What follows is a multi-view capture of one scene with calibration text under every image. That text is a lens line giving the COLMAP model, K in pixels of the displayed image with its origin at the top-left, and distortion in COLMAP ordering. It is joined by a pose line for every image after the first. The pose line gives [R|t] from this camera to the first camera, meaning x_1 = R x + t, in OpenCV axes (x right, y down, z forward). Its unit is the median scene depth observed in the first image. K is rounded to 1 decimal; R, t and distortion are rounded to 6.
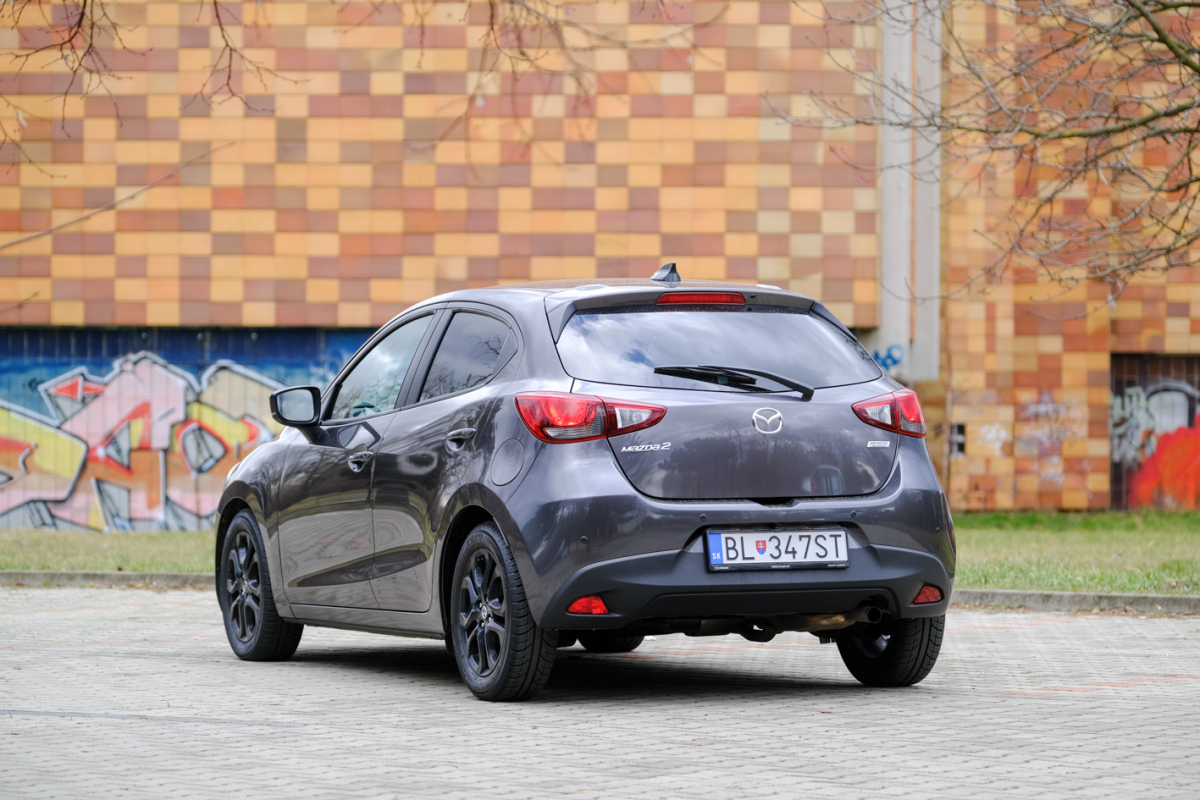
lens RADIAL K [[4231.0, 0, 607.6], [0, 4231.0, 454.0], [0, 0, 1]] dist [0.182212, 0.000000]
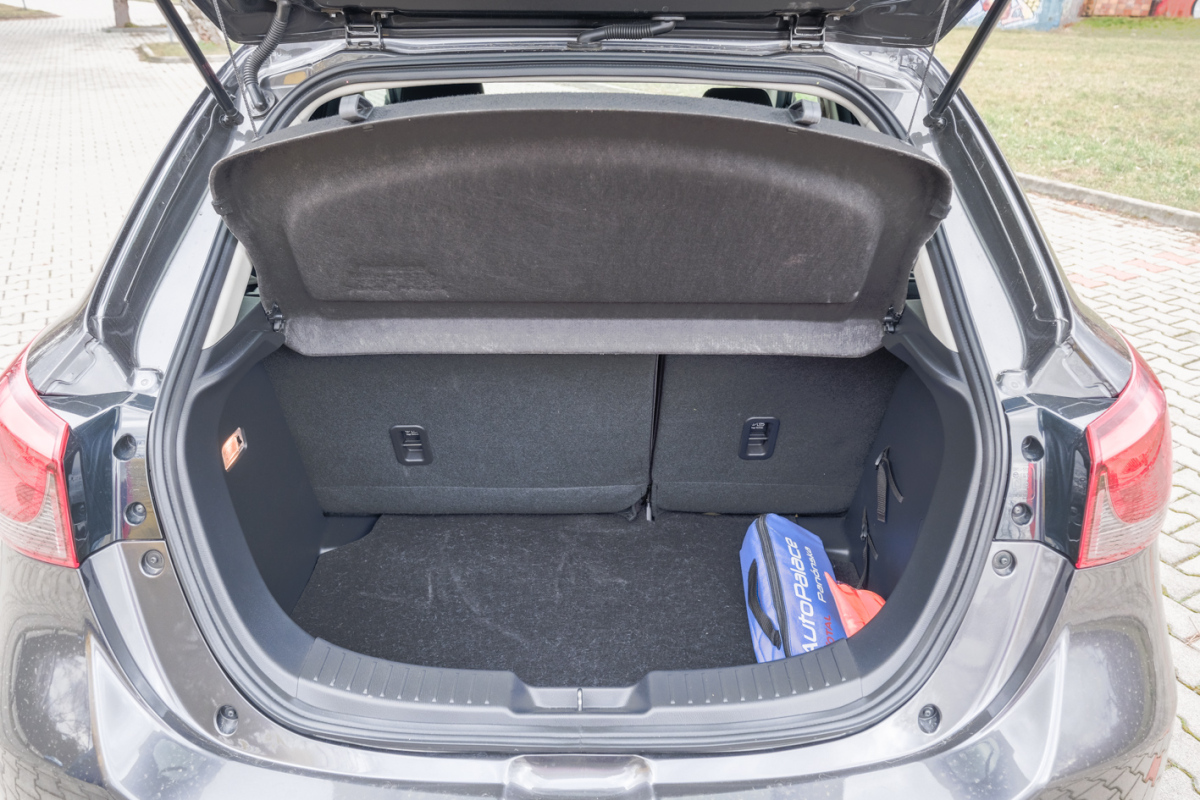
lens RADIAL K [[902.6, 0, 608.9], [0, 902.6, 395.2], [0, 0, 1]] dist [0.006812, -0.004315]
pose [[0.930326, 0.170692, -0.324587, 0.012972], [-0.019625, 0.906982, 0.420711, -0.010102], [0.366207, -0.385029, 0.847140, 0.212006]]
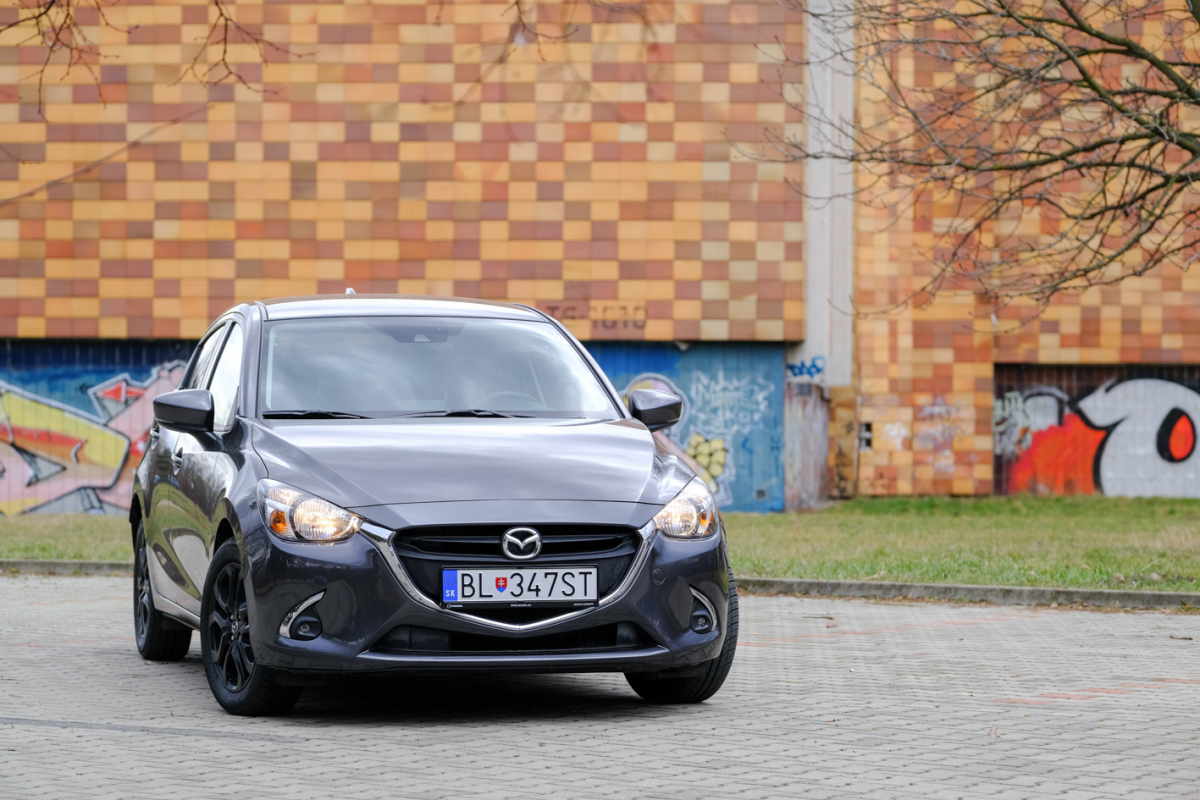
lens RADIAL K [[3468.5, 0, 590.6], [0, 3468.5, 455.5], [0, 0, 1]] dist [0.022882, 0.000000]
pose [[0.999970, 0.001362, 0.007627, -0.002497], [-0.001385, 0.999995, 0.002993, -0.000959], [-0.007623, -0.003003, 0.999966, 0.040769]]
